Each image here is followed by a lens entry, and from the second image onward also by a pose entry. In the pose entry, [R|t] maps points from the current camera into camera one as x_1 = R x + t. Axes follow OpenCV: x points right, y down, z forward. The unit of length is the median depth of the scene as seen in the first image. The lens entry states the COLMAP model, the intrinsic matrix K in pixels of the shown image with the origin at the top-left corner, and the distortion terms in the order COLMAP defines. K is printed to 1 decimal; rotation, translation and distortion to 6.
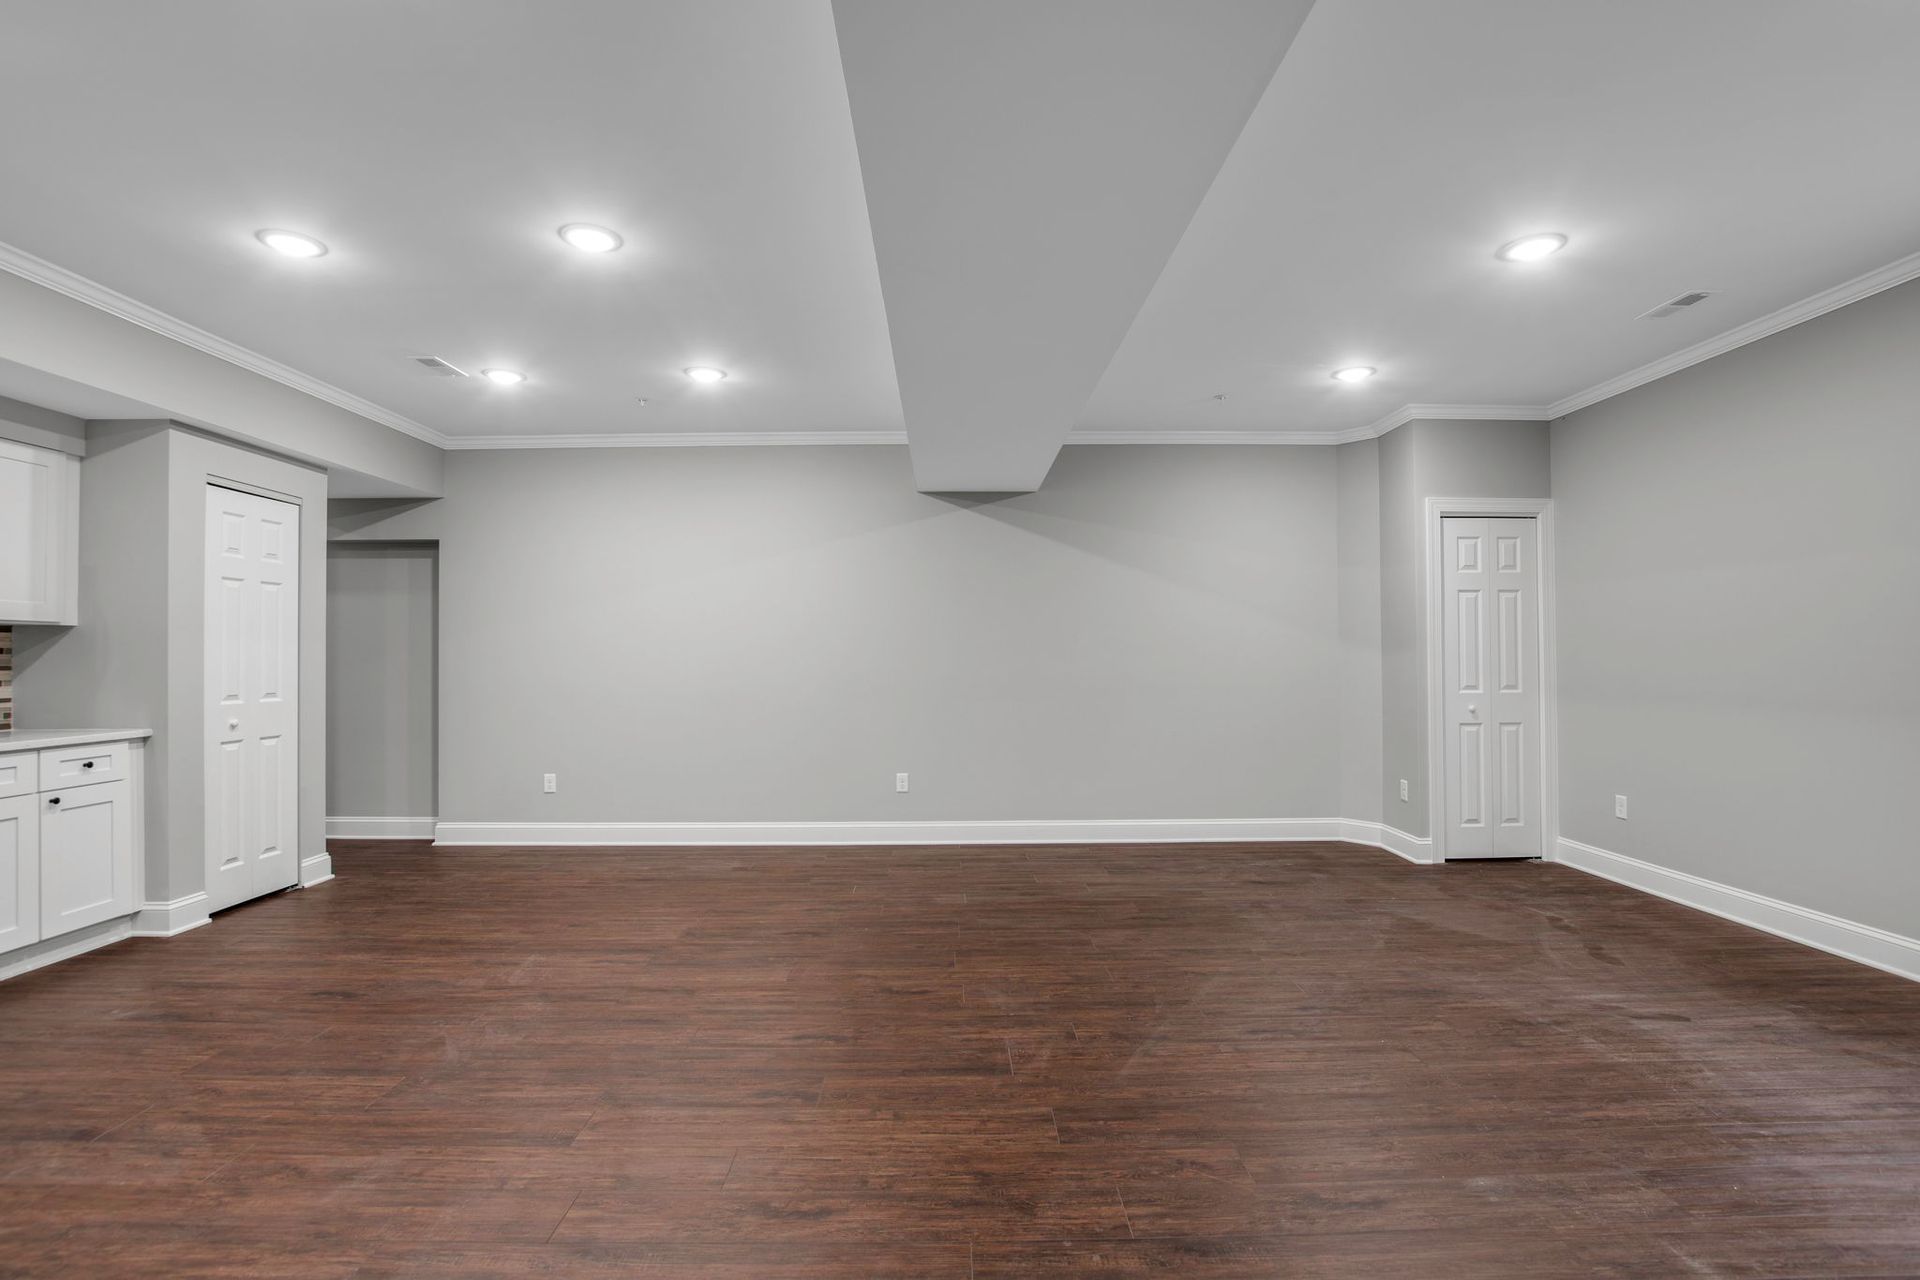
lens RADIAL K [[871.4, 0, 952.9], [0, 871.4, 637.2], [0, 0, 1]] dist [-0.039449, 0.006821]
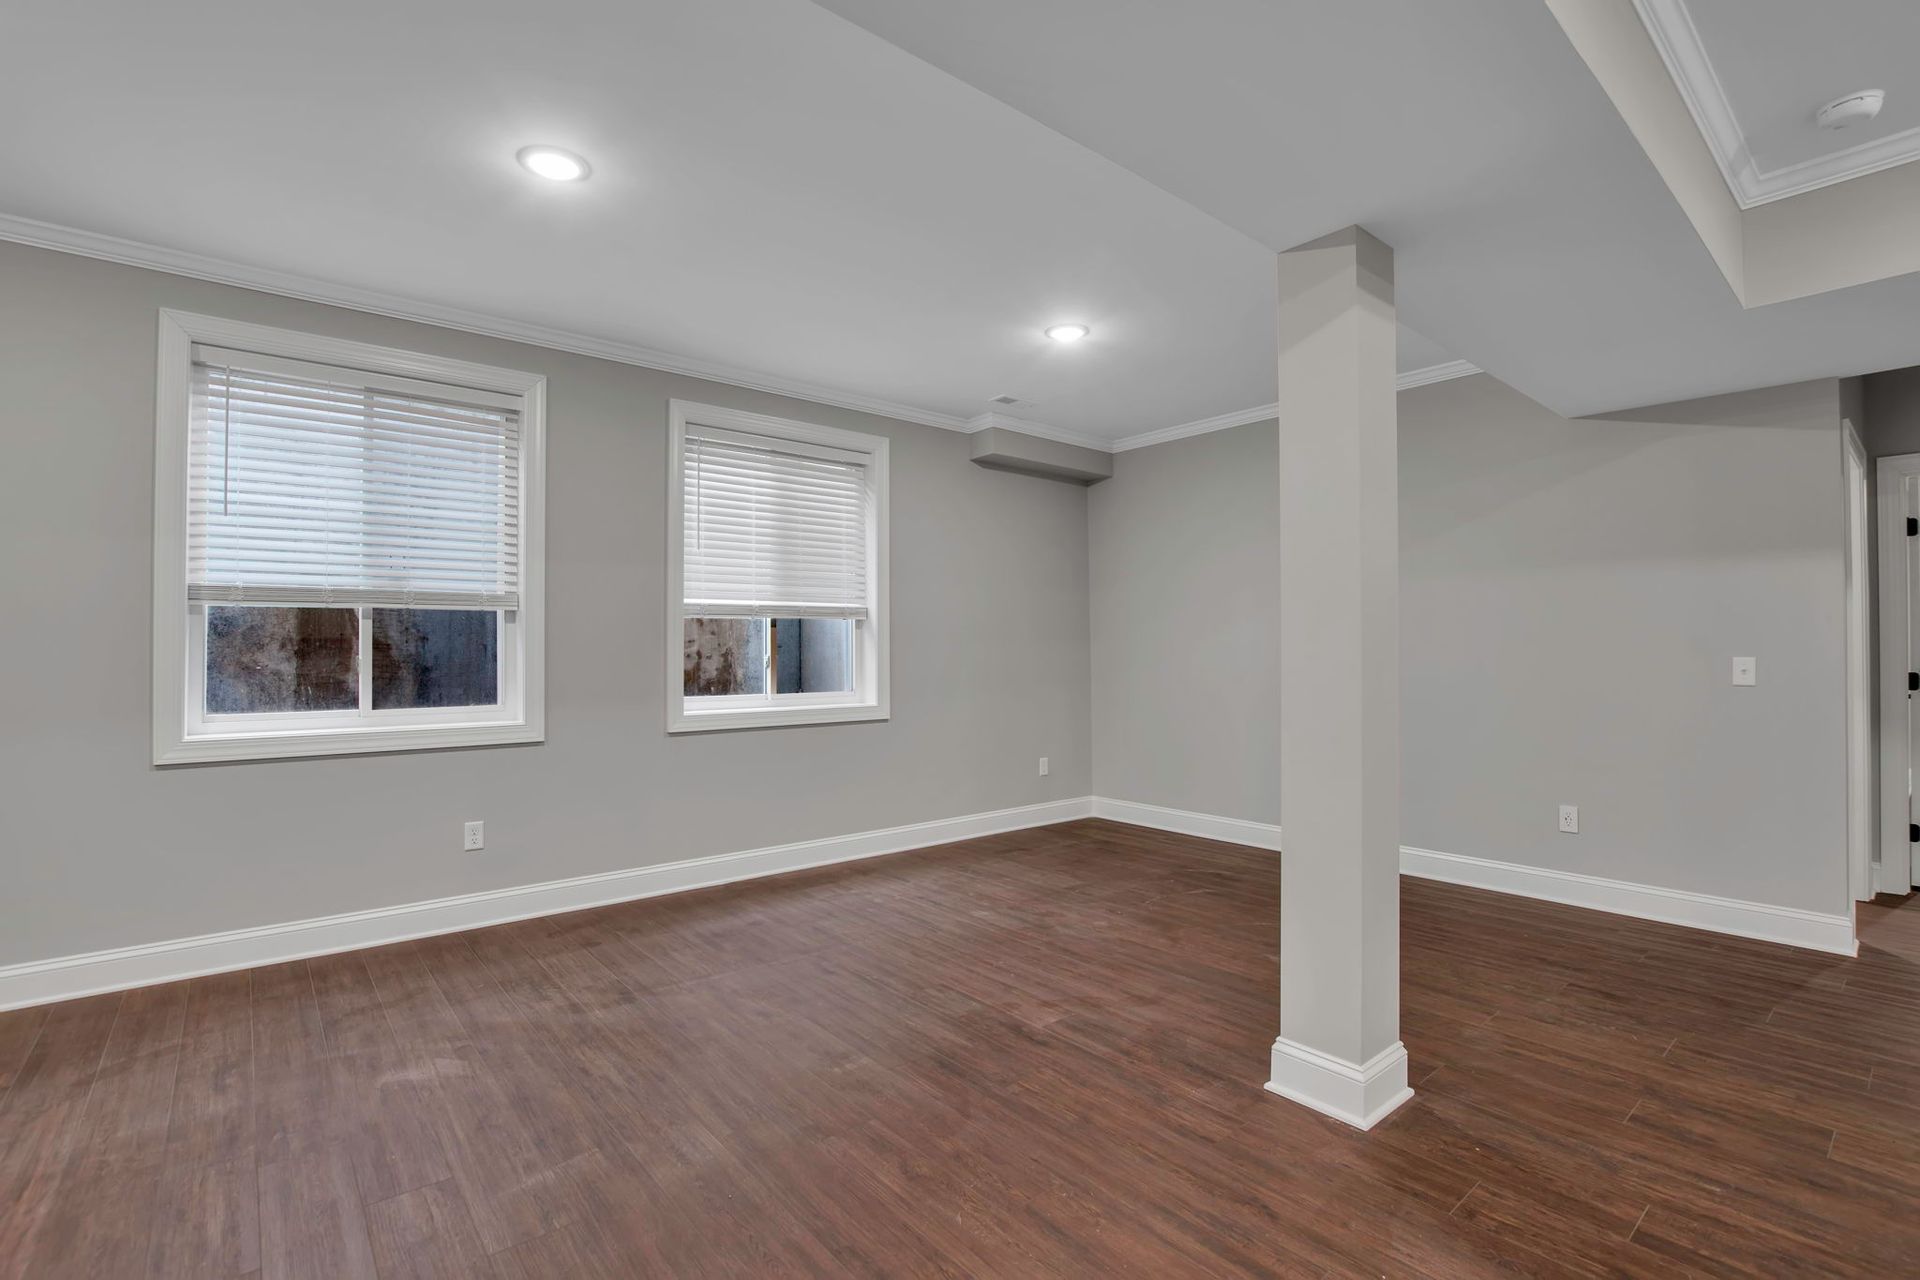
lens RADIAL K [[871.4, 0, 953.3], [0, 871.4, 636.9], [0, 0, 1]] dist [-0.039449, 0.006821]
pose [[-0.631026, 0.018002, 0.775552, -0.174088], [-0.010268, 0.999449, -0.031553, 0.017155], [-0.775693, -0.027874, -0.630494, 0.582835]]
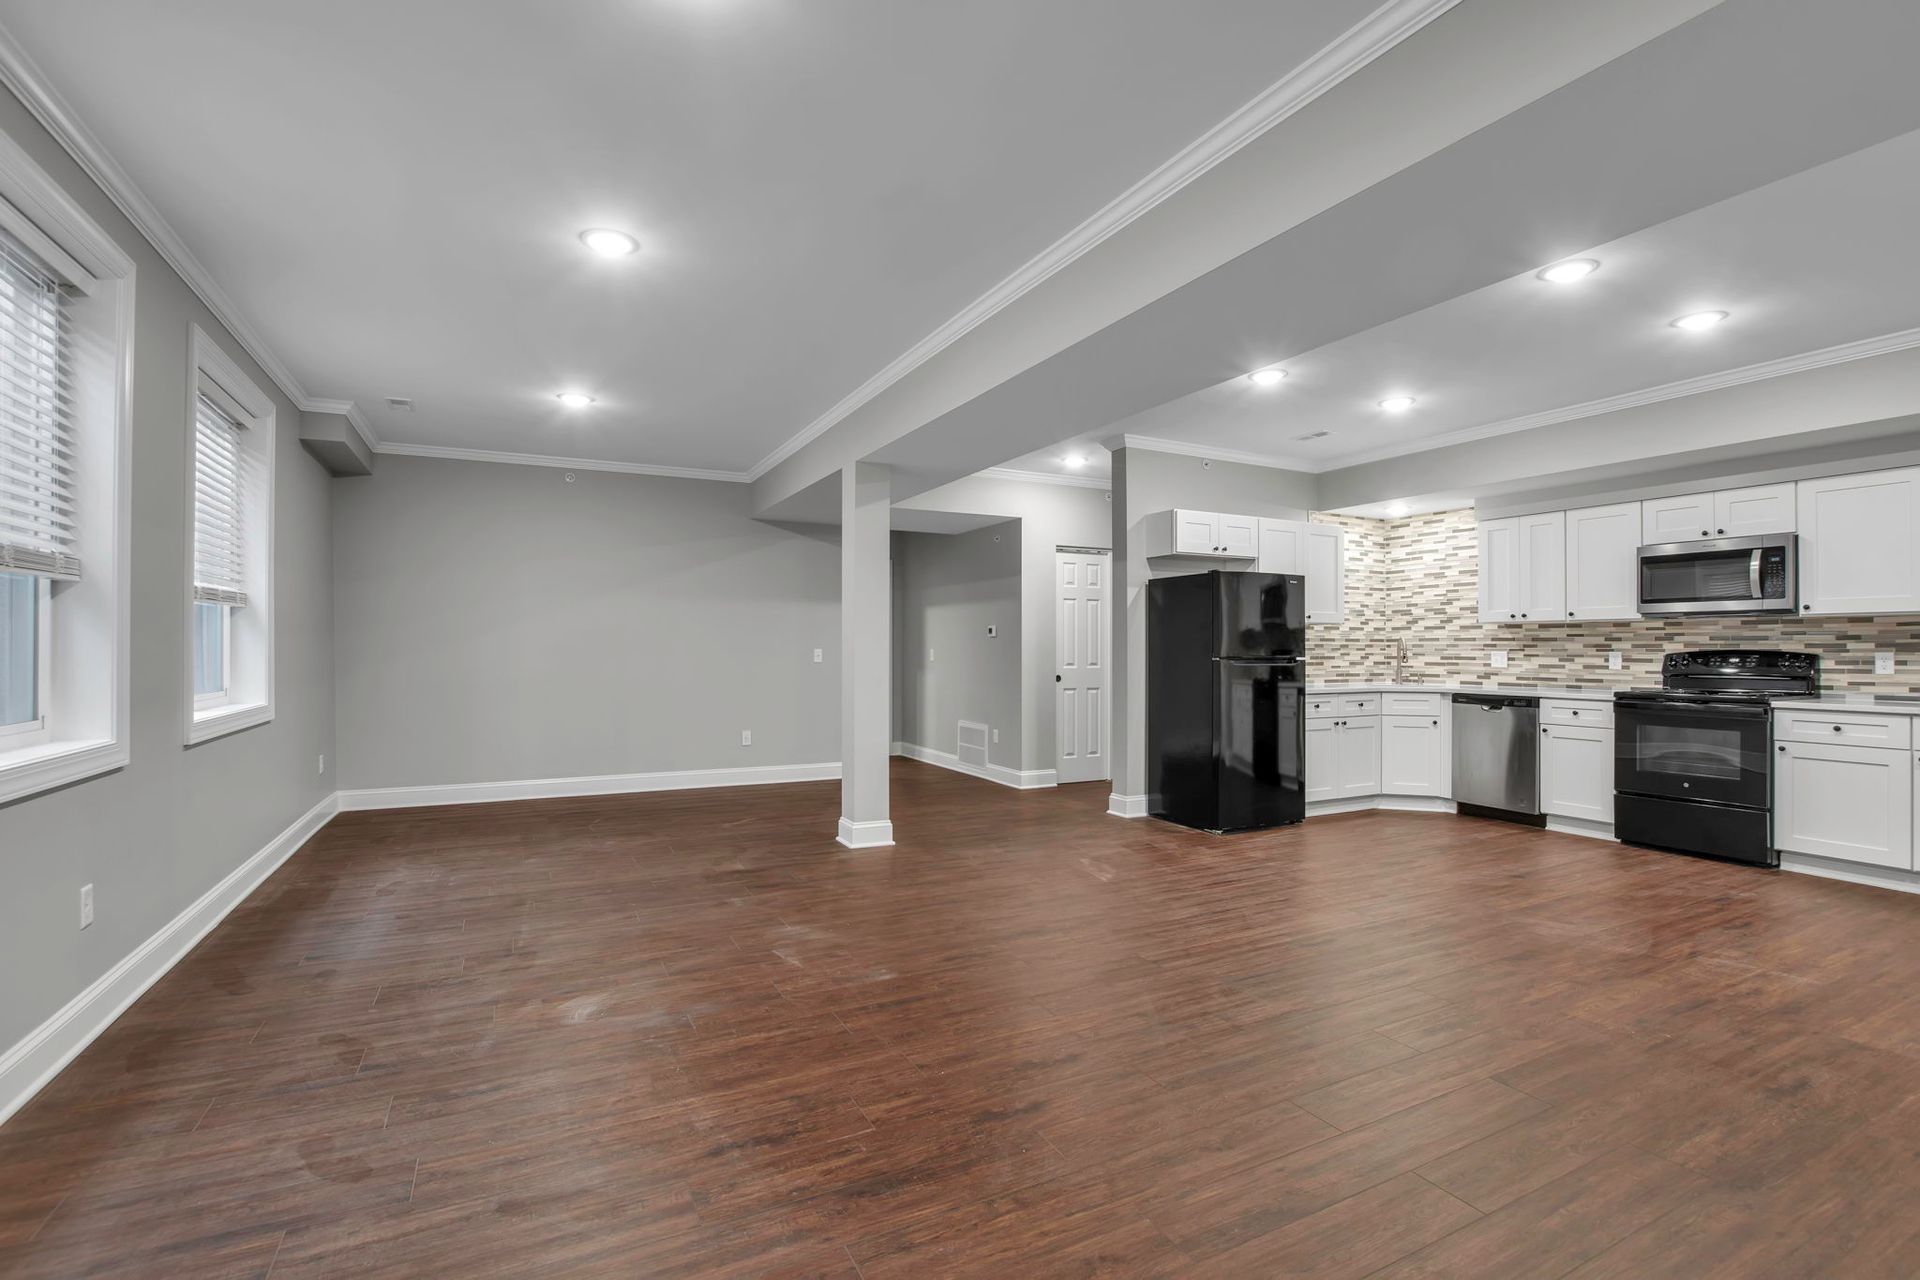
lens RADIAL K [[881.9, 0, 954.6], [0, 881.9, 634.8], [0, 0, 1]] dist [-0.035811, 0.005691]
pose [[-0.895405, -0.003405, -0.445239, 0.646611], [0.011027, 0.999494, -0.029820, 0.032249], [0.445116, -0.031611, -0.894915, 1.321342]]
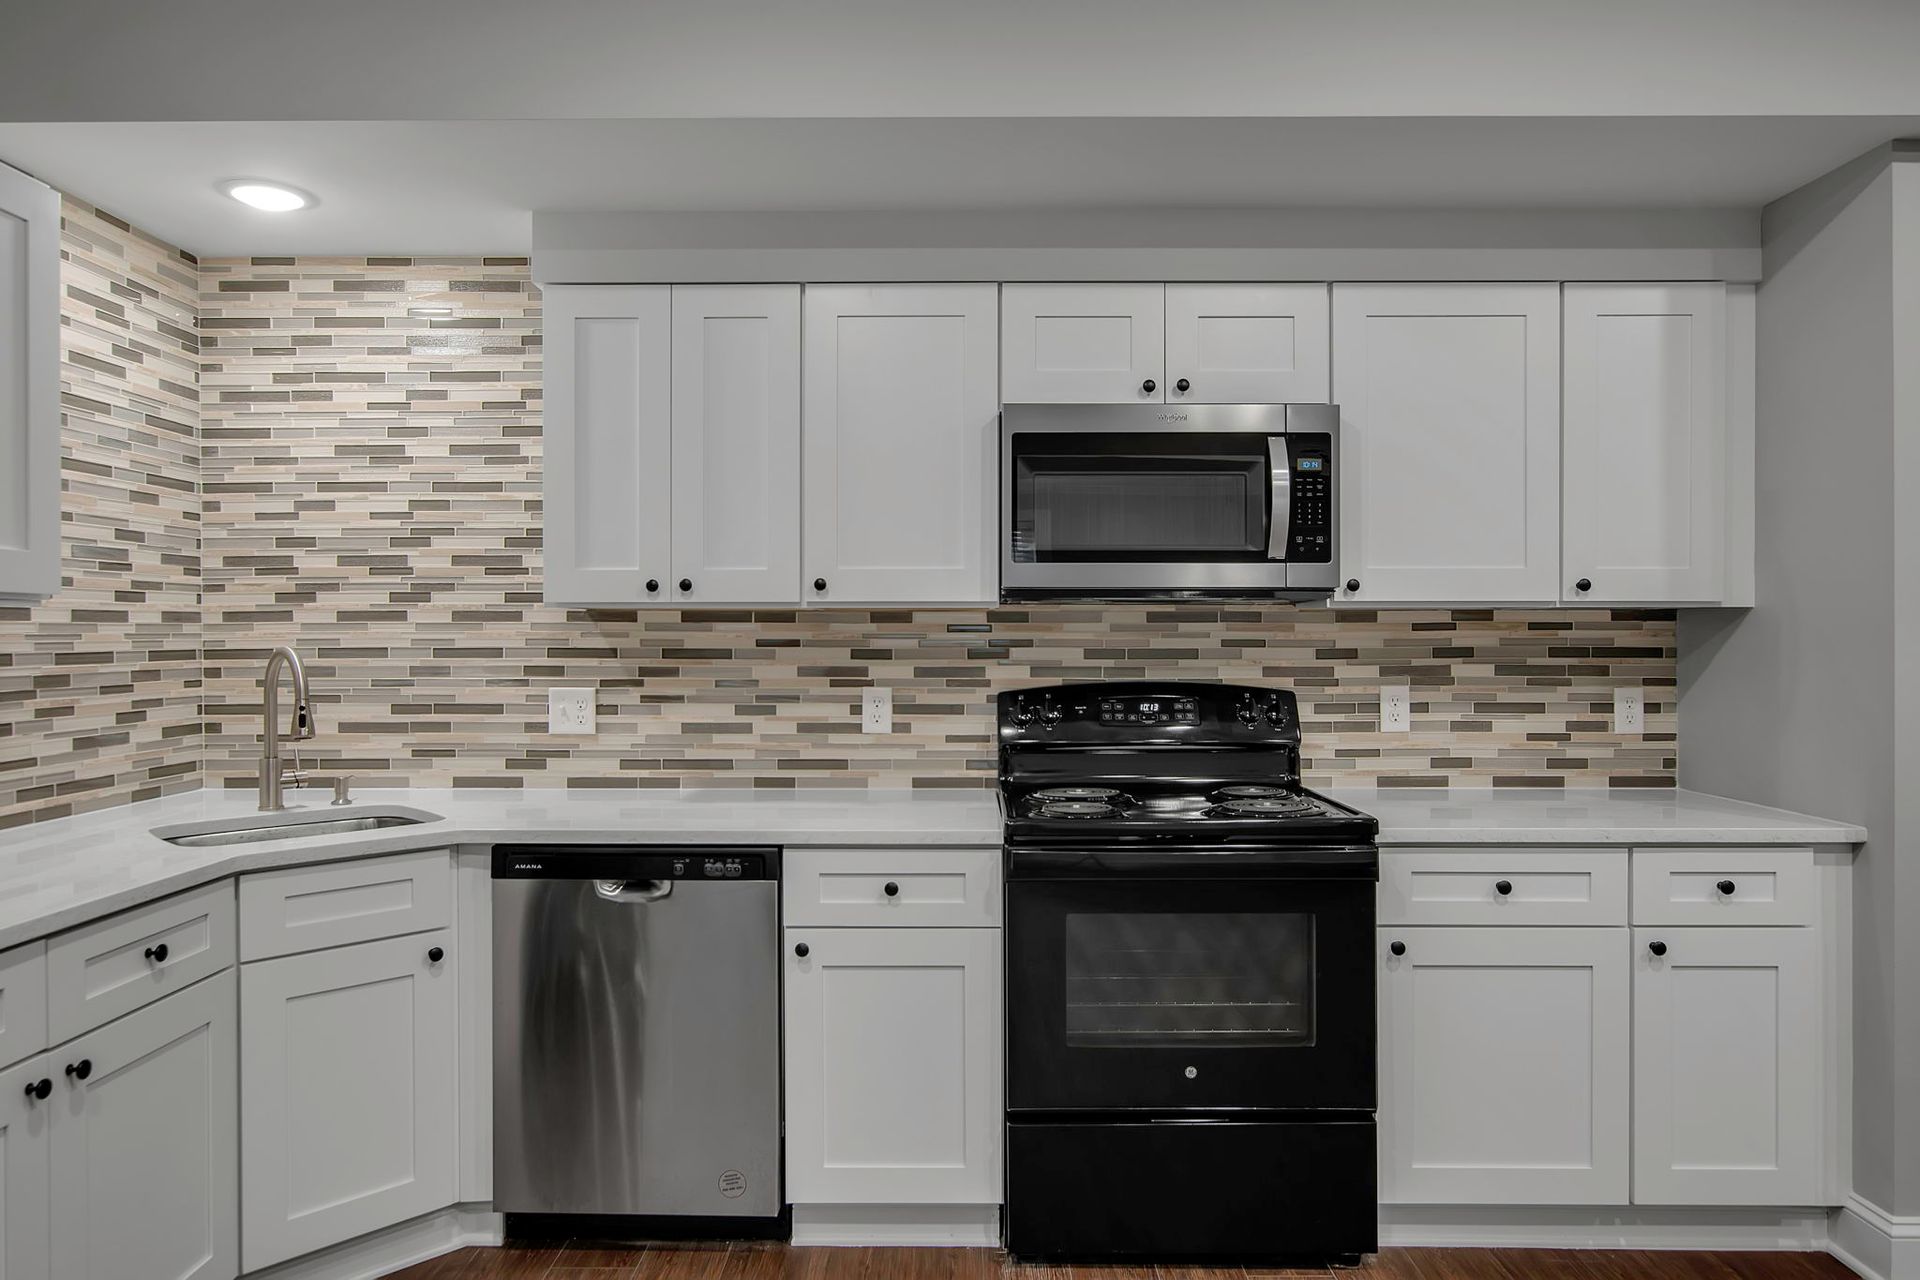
lens RADIAL K [[1203.8, 0, 958.0], [0, 1203.8, 641.8], [0, 0, 1]] dist [-0.010532, 0.009402]
pose [[-0.014474, 0.014200, -0.999794, -0.285888], [0.020318, 0.999697, 0.013904, -0.012714], [0.999689, -0.020113, -0.014758, 0.518081]]
